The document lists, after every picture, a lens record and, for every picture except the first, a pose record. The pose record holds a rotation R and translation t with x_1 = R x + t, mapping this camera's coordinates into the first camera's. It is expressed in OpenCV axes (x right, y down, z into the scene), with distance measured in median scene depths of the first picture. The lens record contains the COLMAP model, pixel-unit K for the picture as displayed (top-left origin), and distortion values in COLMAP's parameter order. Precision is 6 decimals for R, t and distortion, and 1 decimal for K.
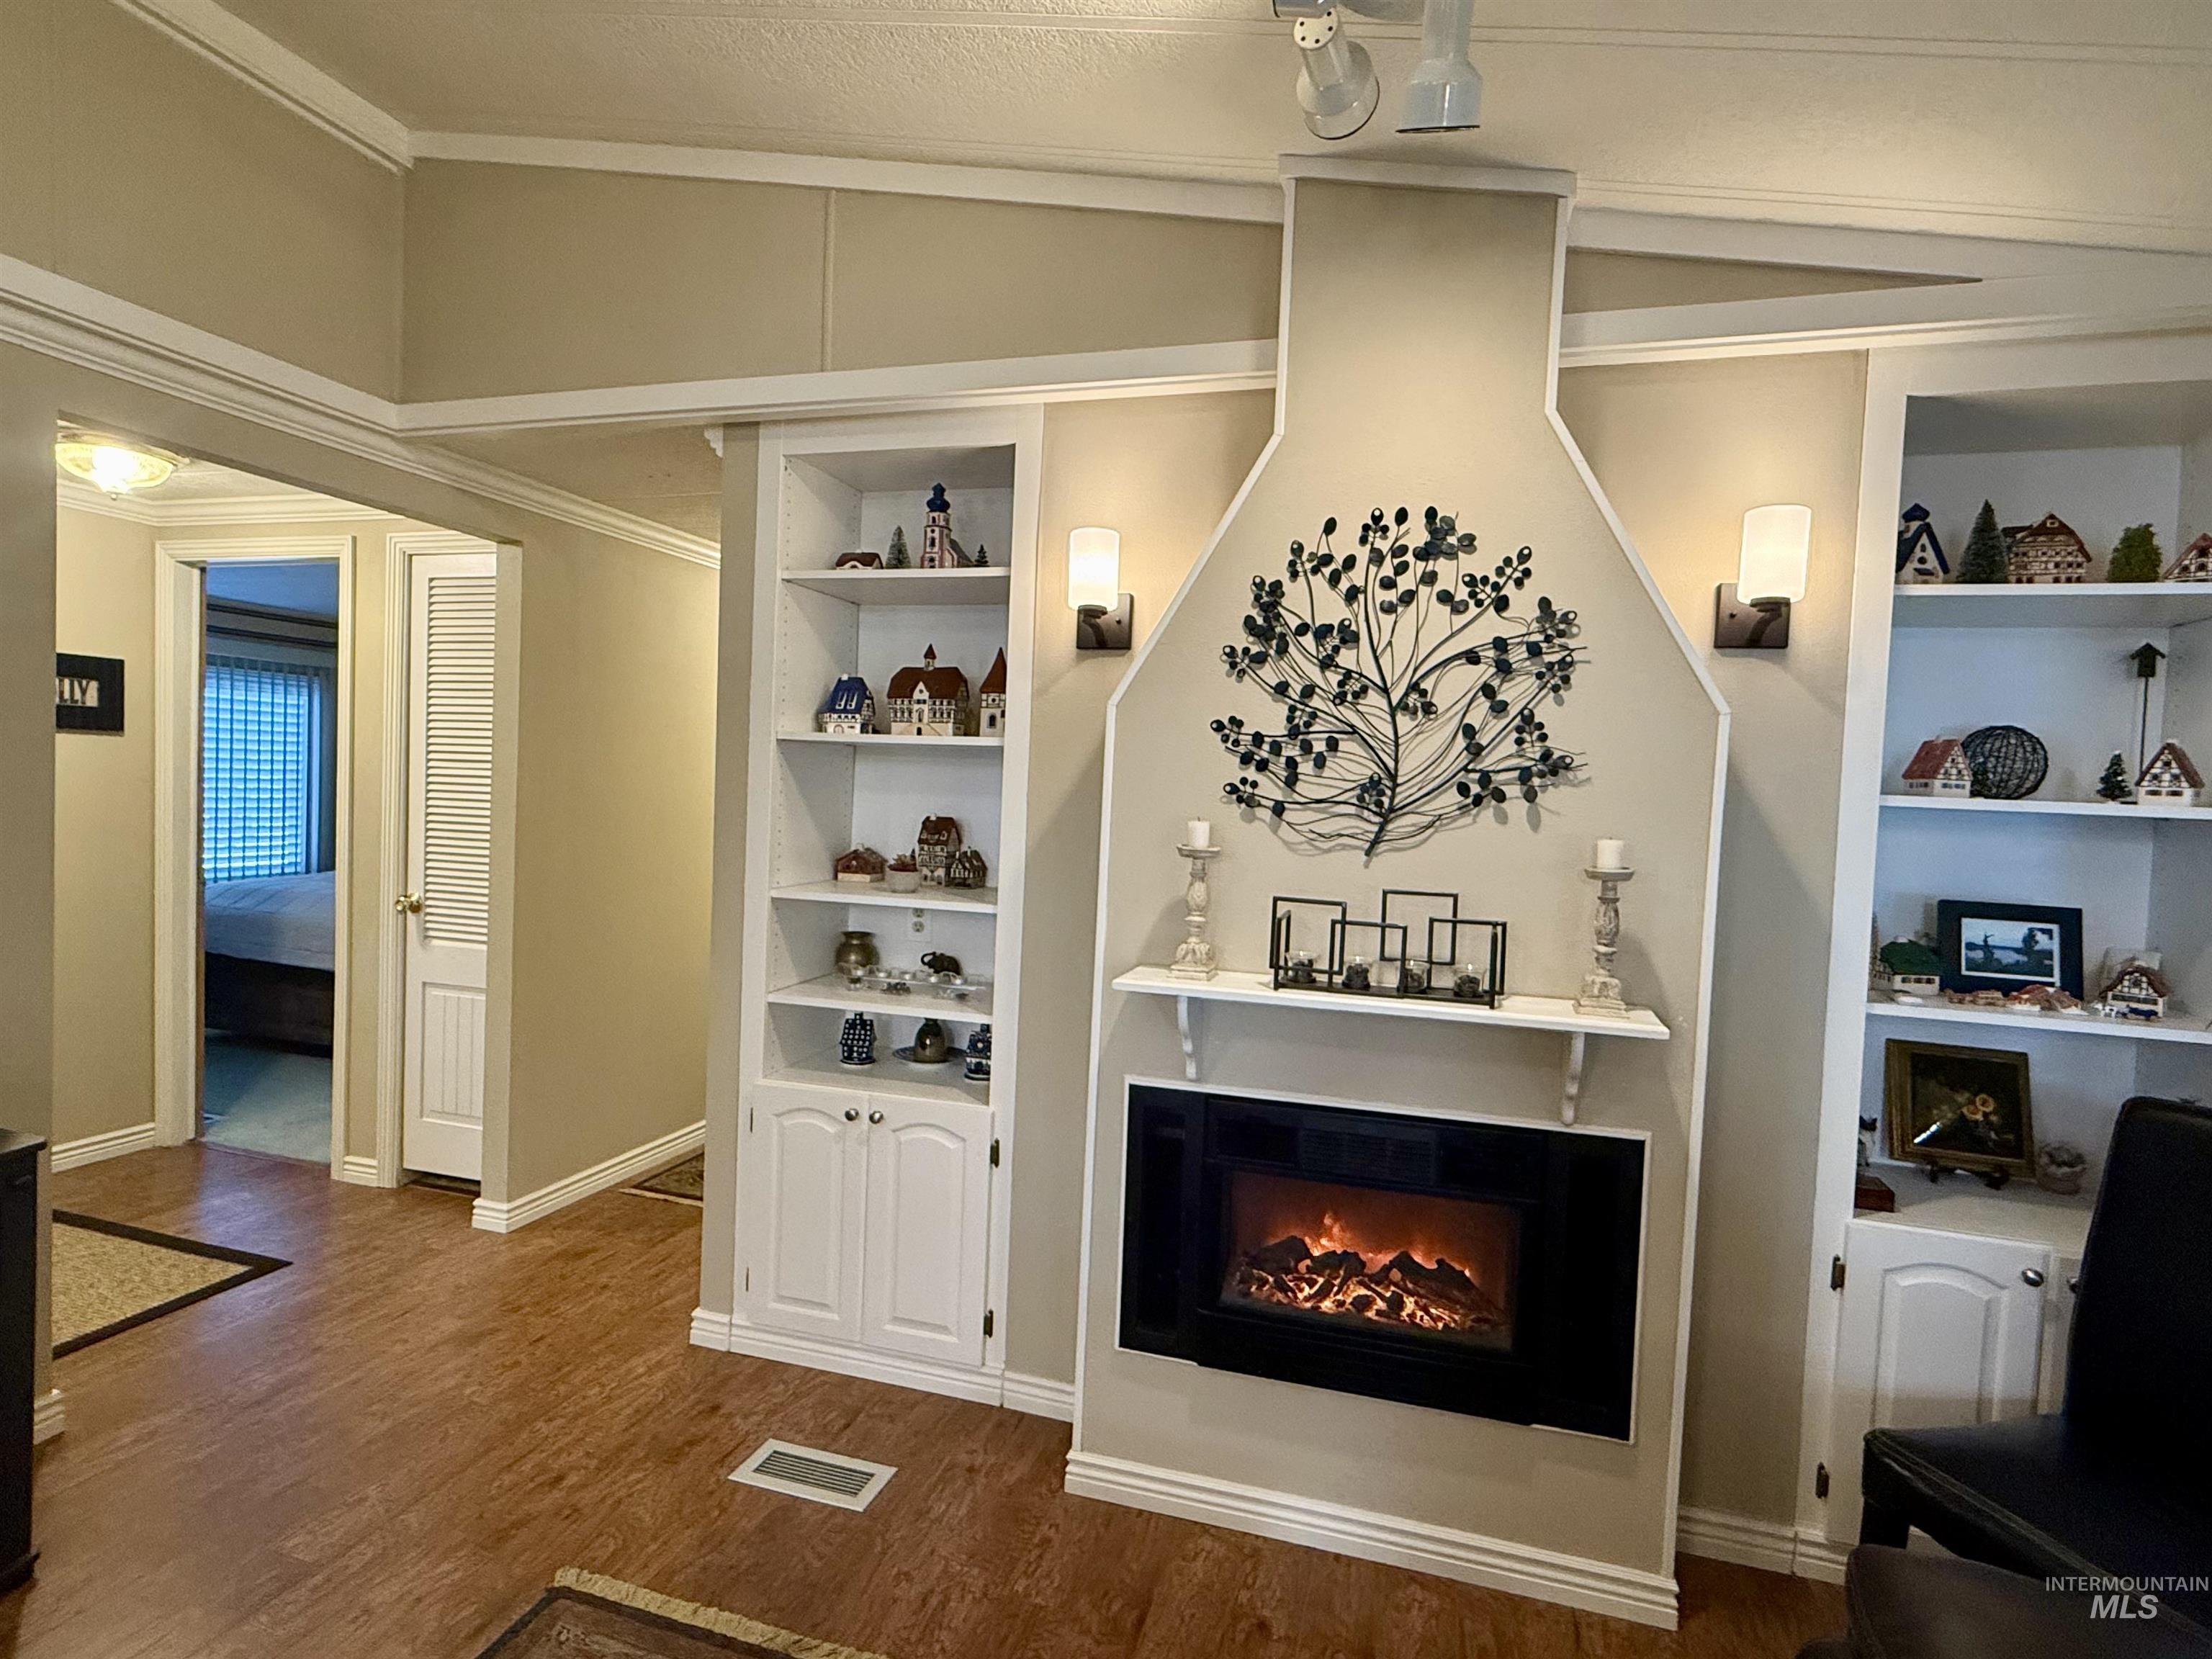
lens RADIAL K [[1126.3, 0, 1106.0], [0, 1126.3, 829.5], [0, 0, 1]] dist [0.004499, 0.000387]
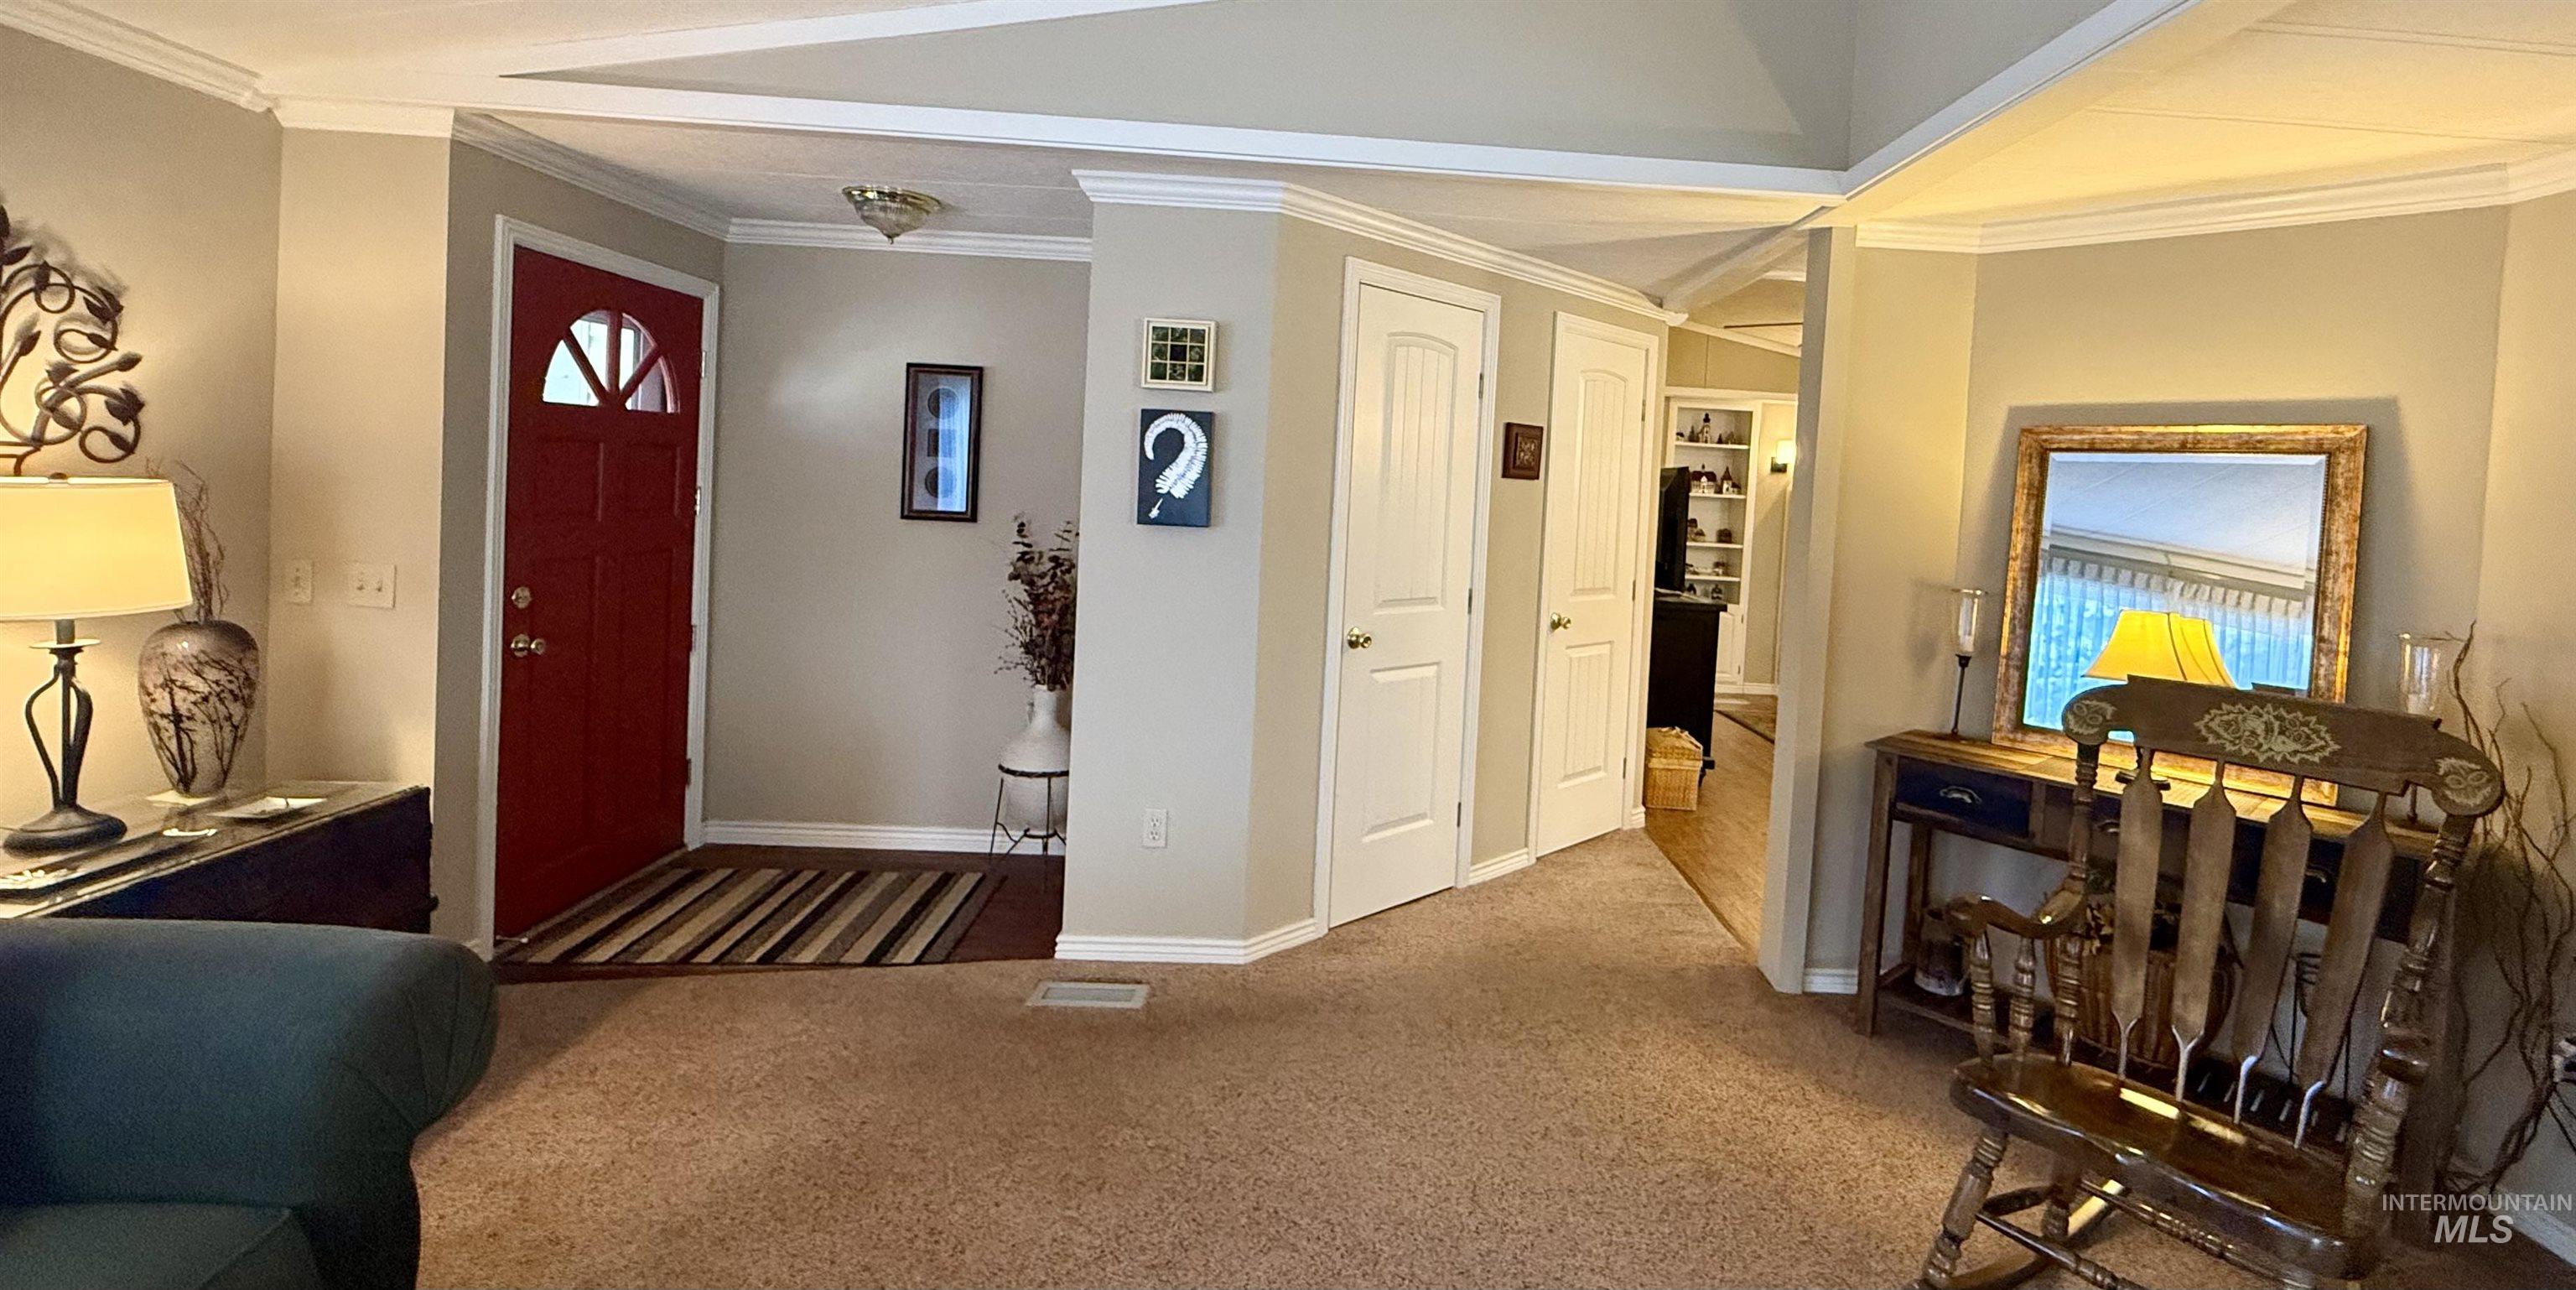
lens RADIAL K [[1178.3, 0, 1352.1], [0, 1178.3, 507.5], [0, 0, 1]] dist [0.001197, 0.000048]
pose [[0.946389, 0.004130, 0.323002, -2.867557], [-0.003744, 0.999991, -0.001815, -0.045342], [-0.323007, 0.000508, 0.946396, -2.404503]]
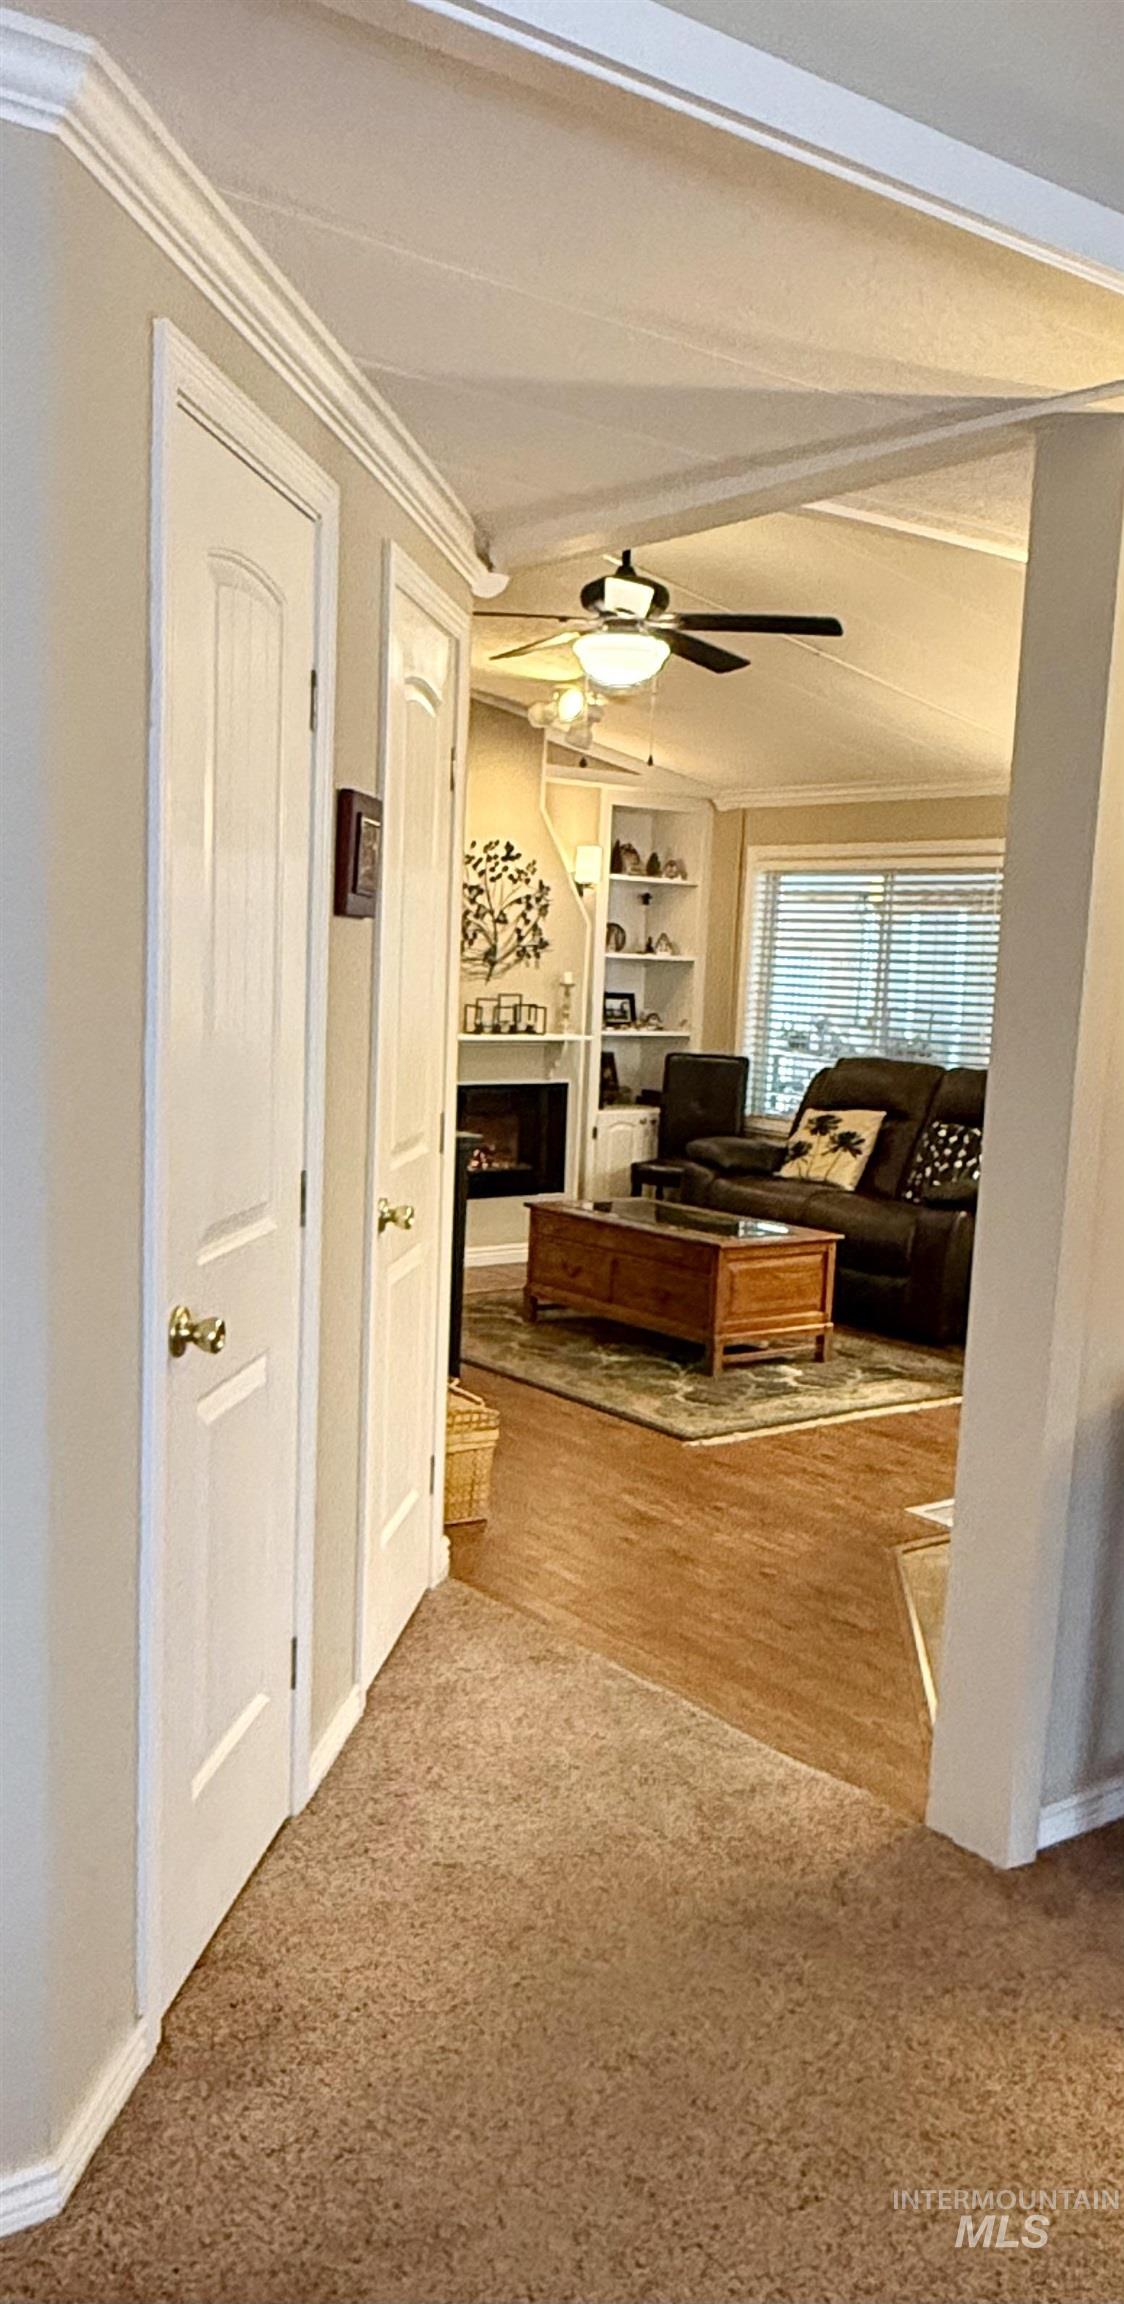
lens RADIAL K [[1922.7, 0, 556.3], [0, 1922.7, 1210.2], [0, 0, 1]] dist [0.008508, -0.001899]
pose [[0.578675, -0.125962, 0.805772, -3.090495], [0.012055, 0.989214, 0.145981, -0.091611], [-0.815469, -0.074762, 0.573952, -1.555035]]
